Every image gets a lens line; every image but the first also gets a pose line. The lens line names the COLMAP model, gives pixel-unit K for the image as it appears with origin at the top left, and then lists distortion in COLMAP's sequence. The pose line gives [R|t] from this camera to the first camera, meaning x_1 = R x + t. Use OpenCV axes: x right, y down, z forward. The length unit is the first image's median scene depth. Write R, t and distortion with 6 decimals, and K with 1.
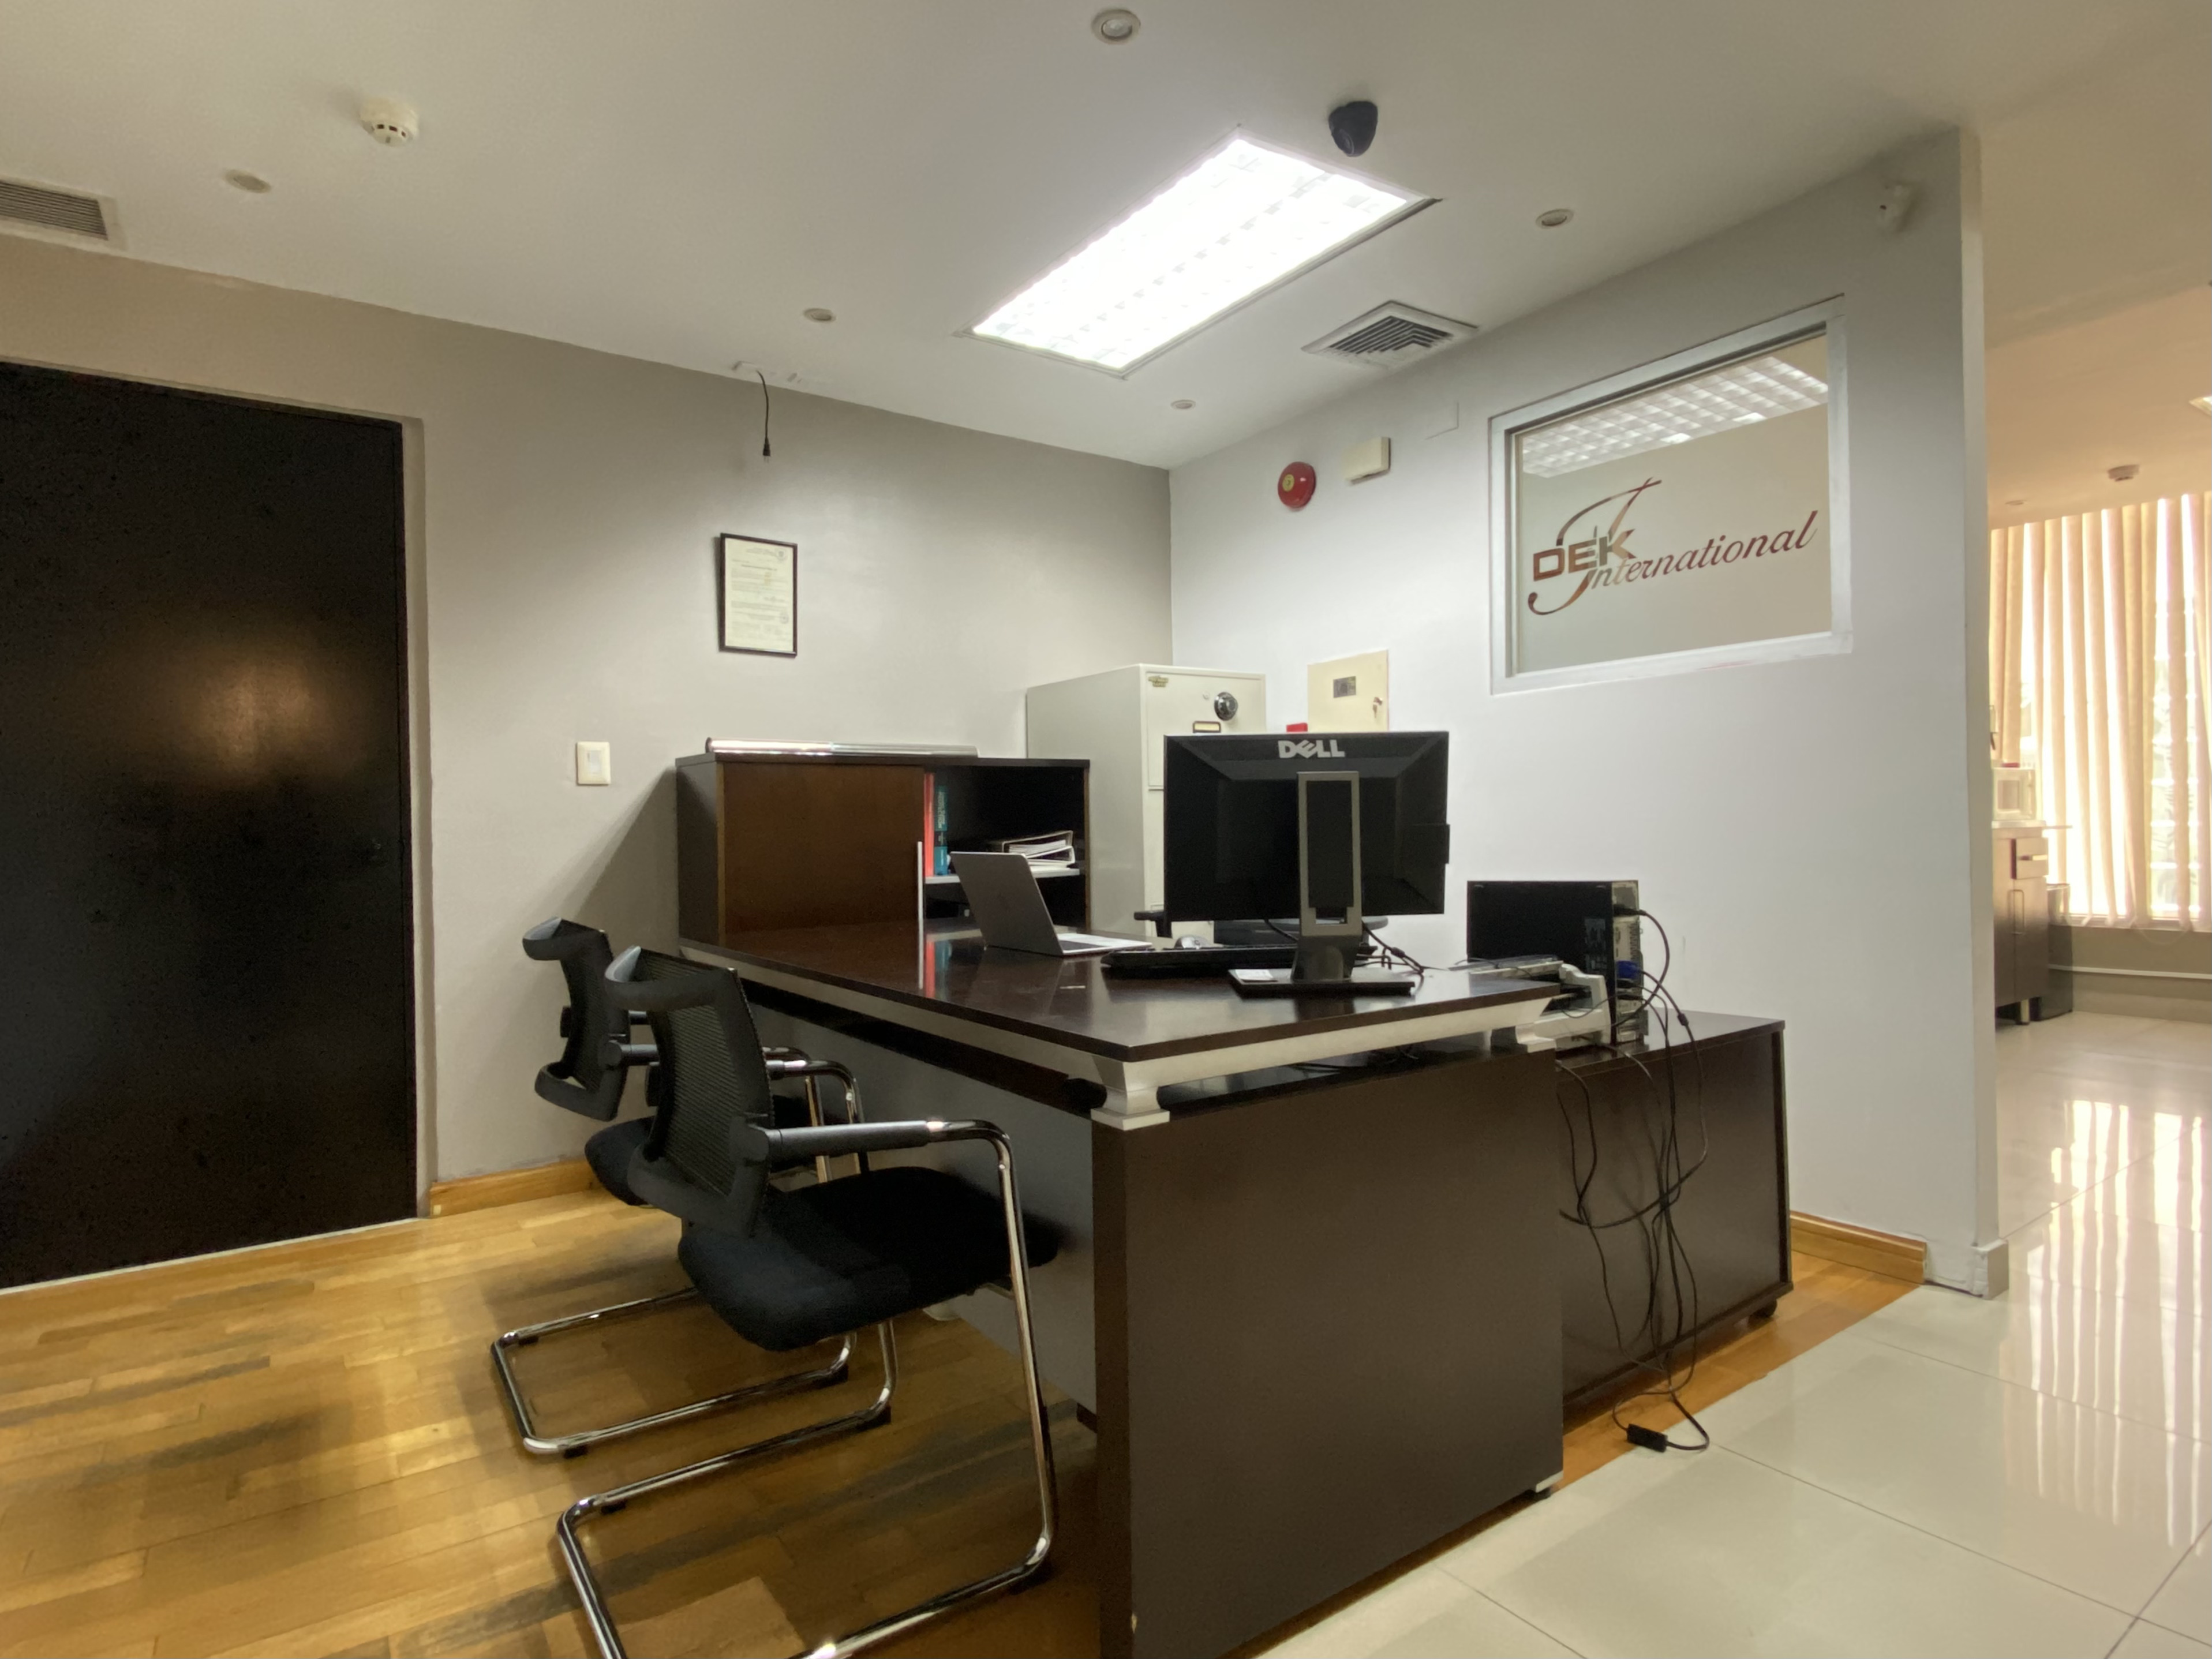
lens RADIAL K [[1148.4, 0, 1134.0], [0, 1148.4, 808.1], [0, 0, 1]] dist [0.000091, 0.000154]
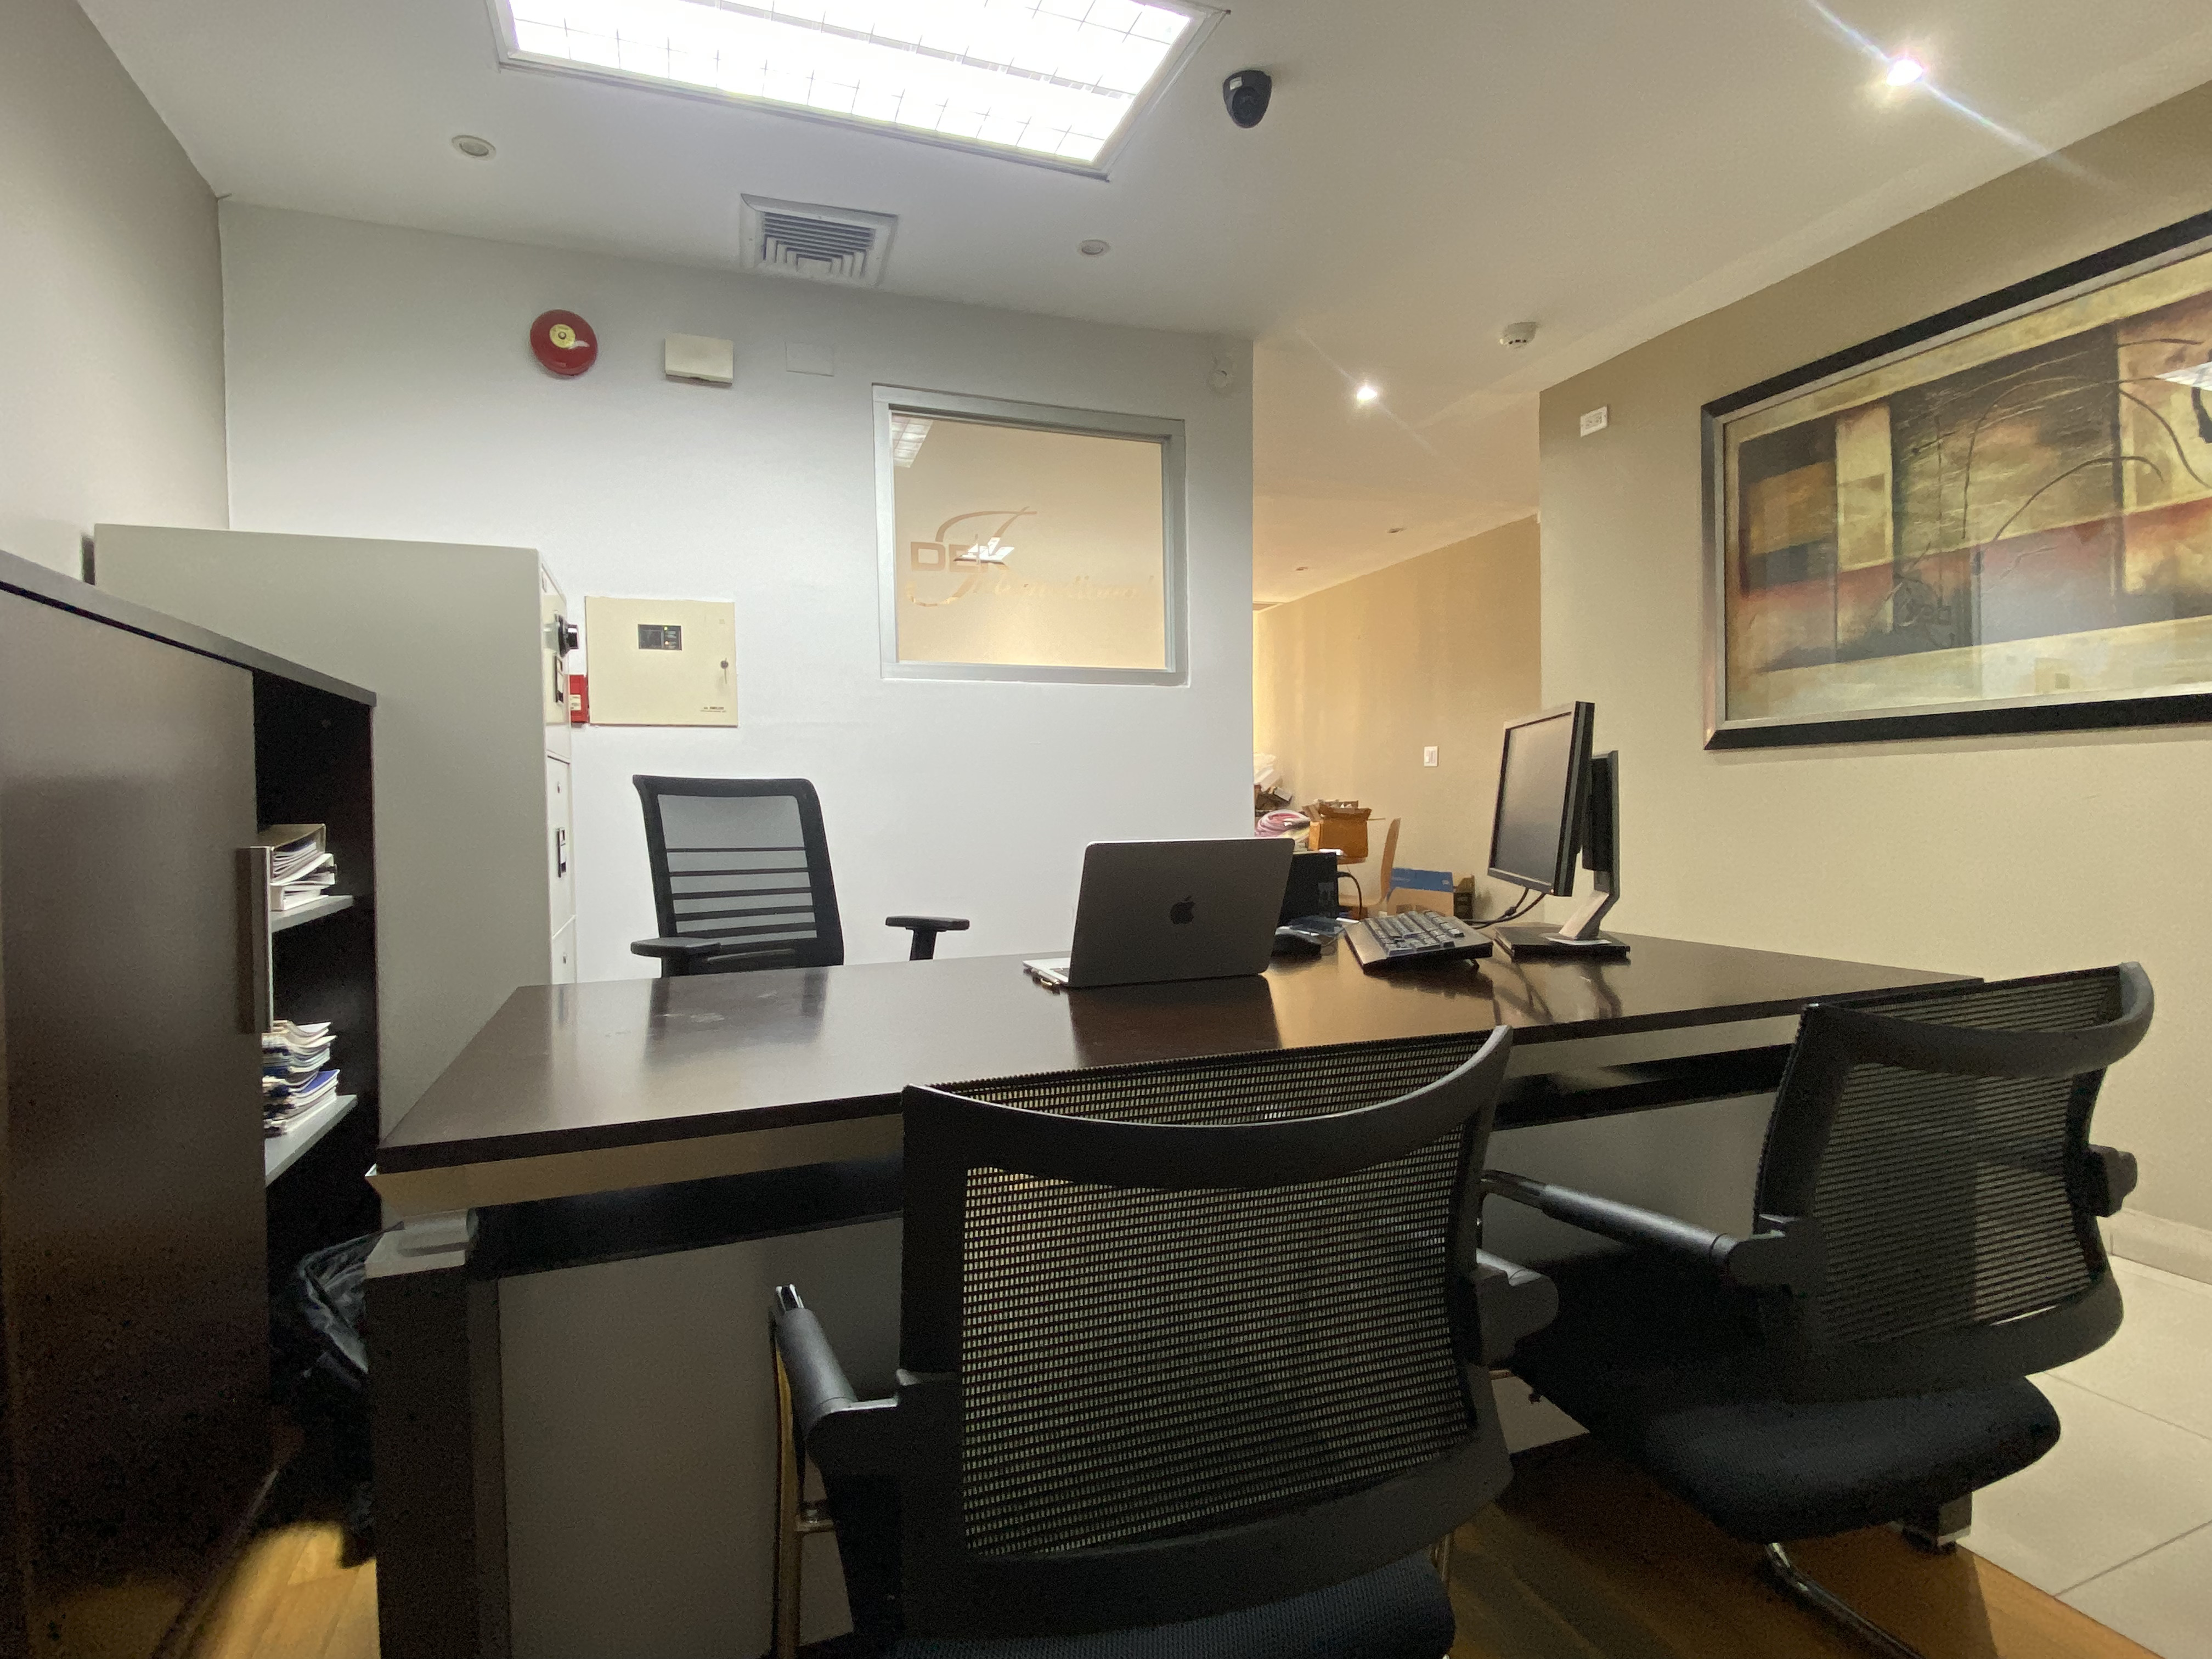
lens RADIAL K [[1123.1, 0, 1091.5], [0, 1123.1, 829.4], [0, 0, 1]] dist [0.055781, -0.047749]
pose [[0.259228, -0.008249, 0.965781, -0.332167], [-0.004235, 0.999944, 0.009678, 0.010229], [-0.965807, -0.006598, 0.259179, 0.356451]]
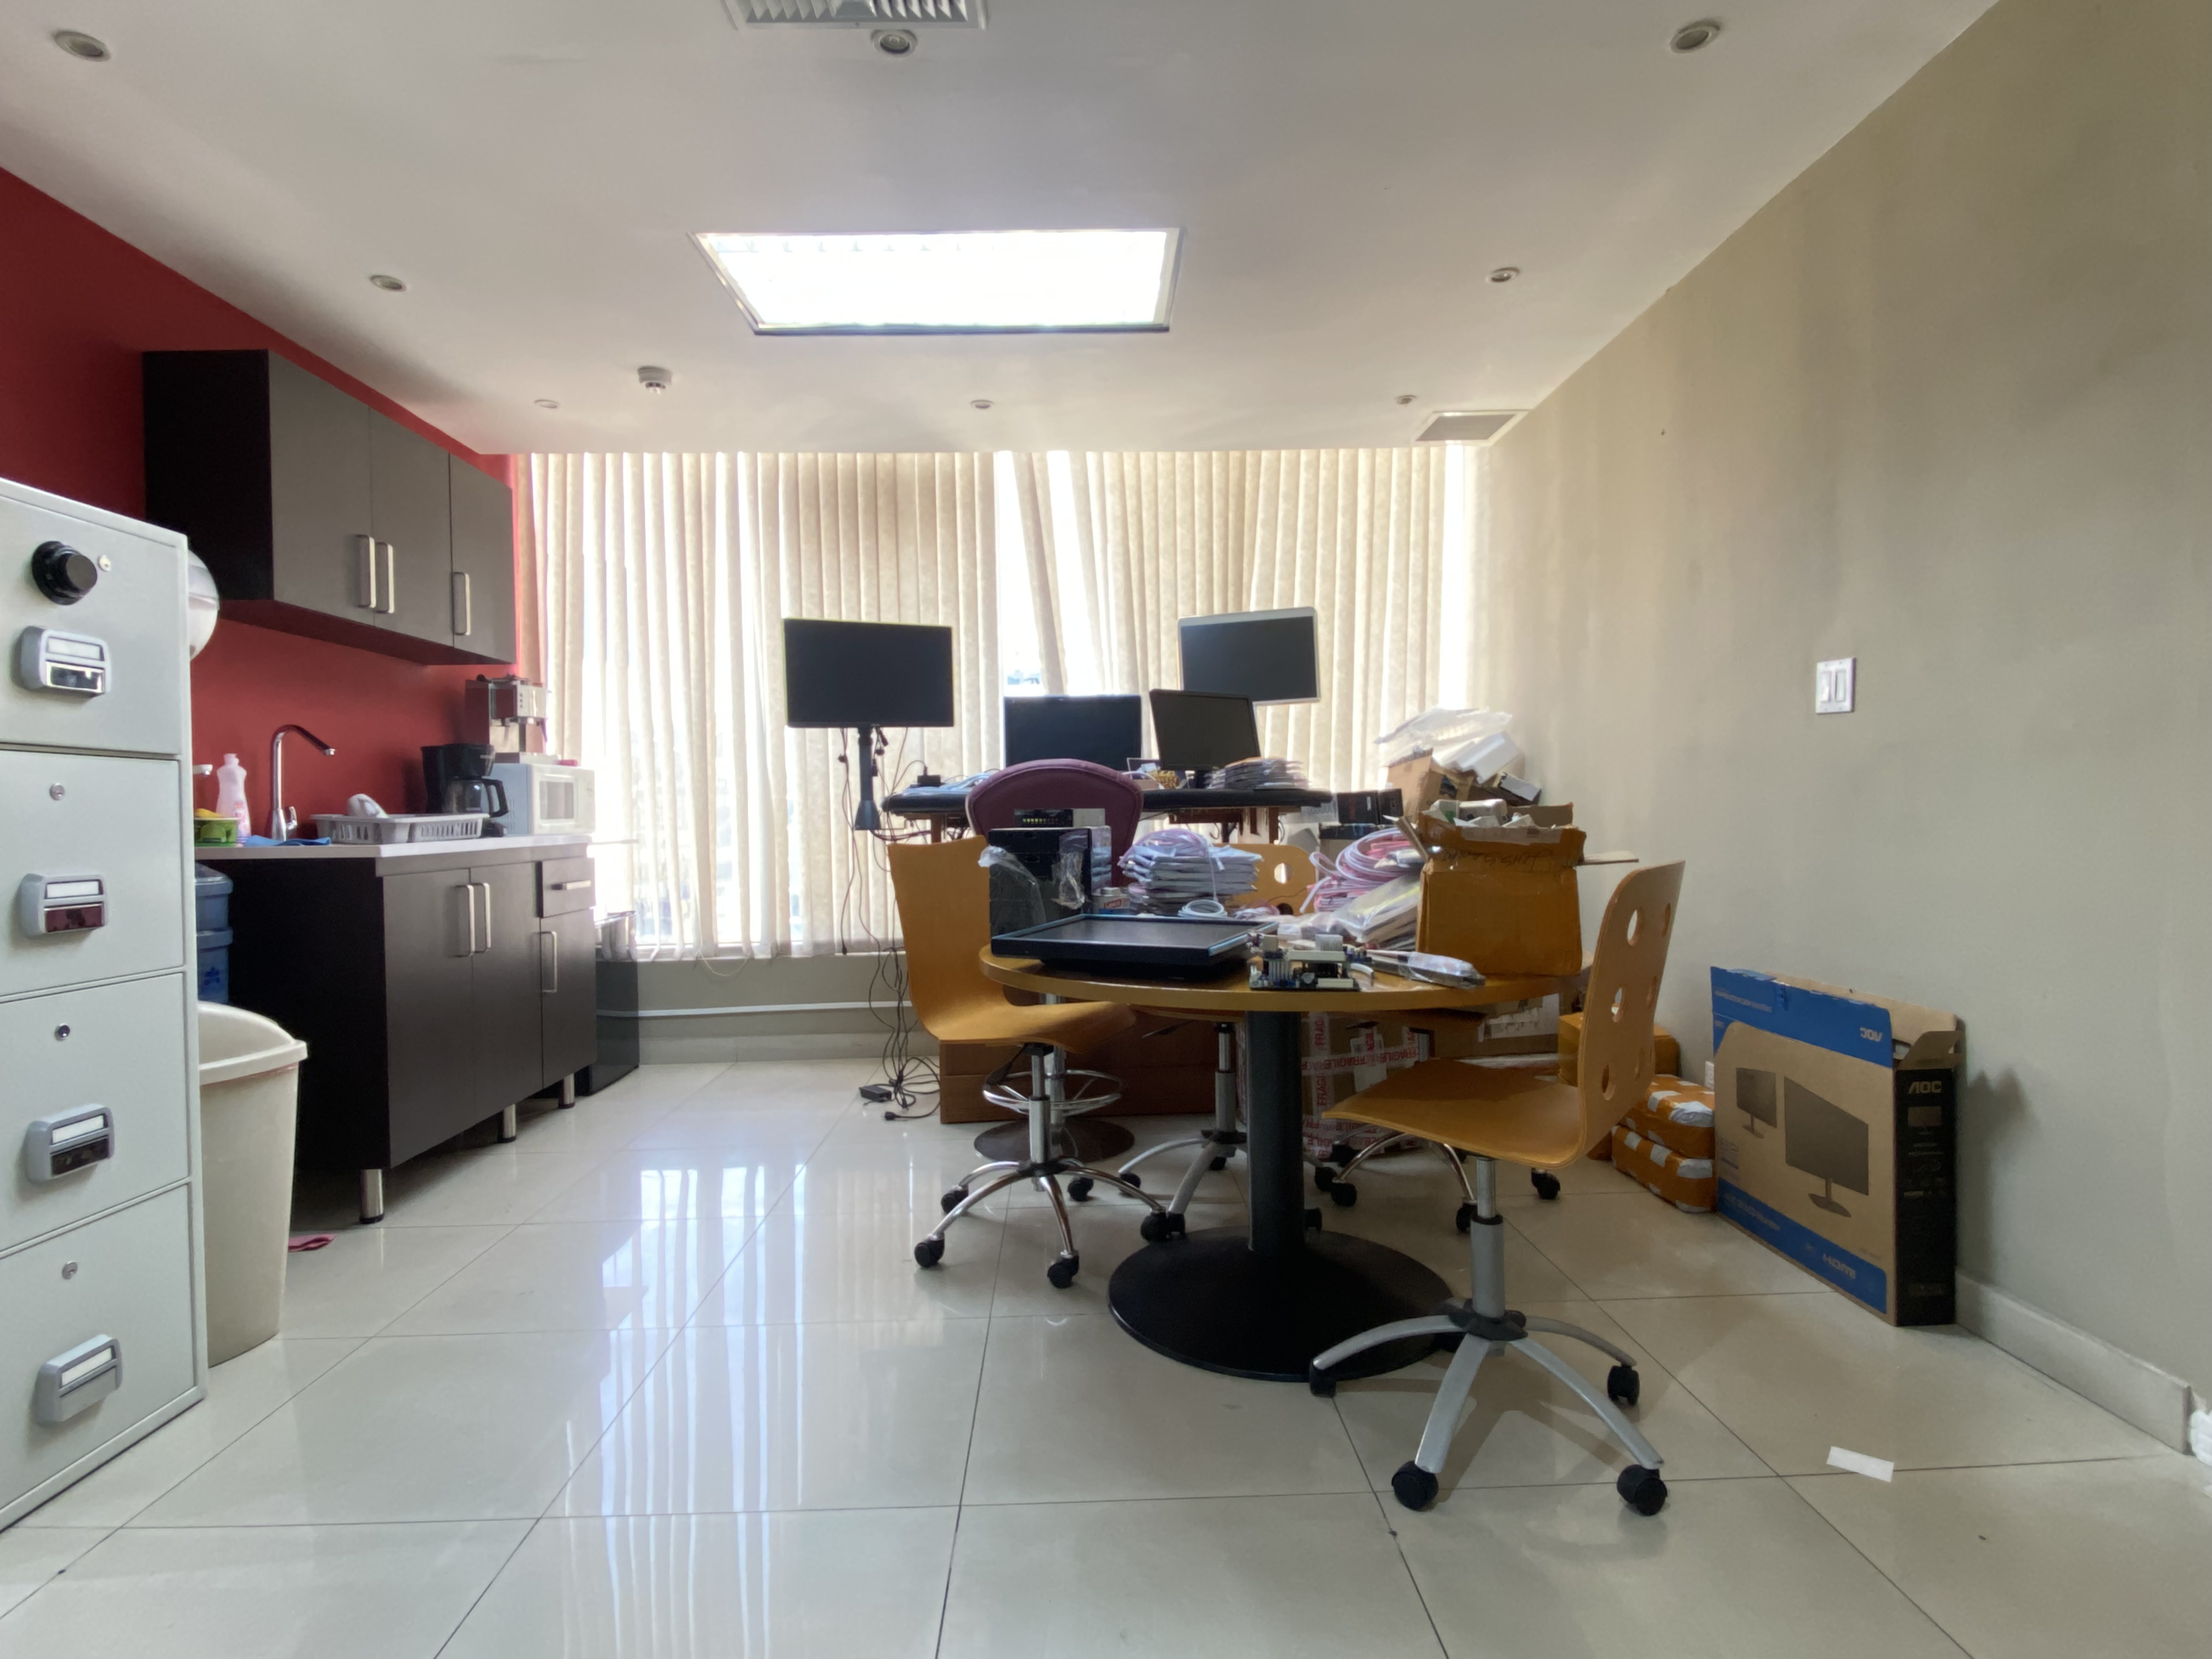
lens RADIAL K [[1120.4, 0, 1098.8], [0, 1120.4, 829.8], [0, 0, 1]] dist [0.052363, -0.048265]
pose [[0.566481, -0.005974, 0.824053, 0.374317], [-0.005485, 0.999924, 0.011019, -0.002559], [-0.824057, -0.010762, 0.566405, 0.303817]]
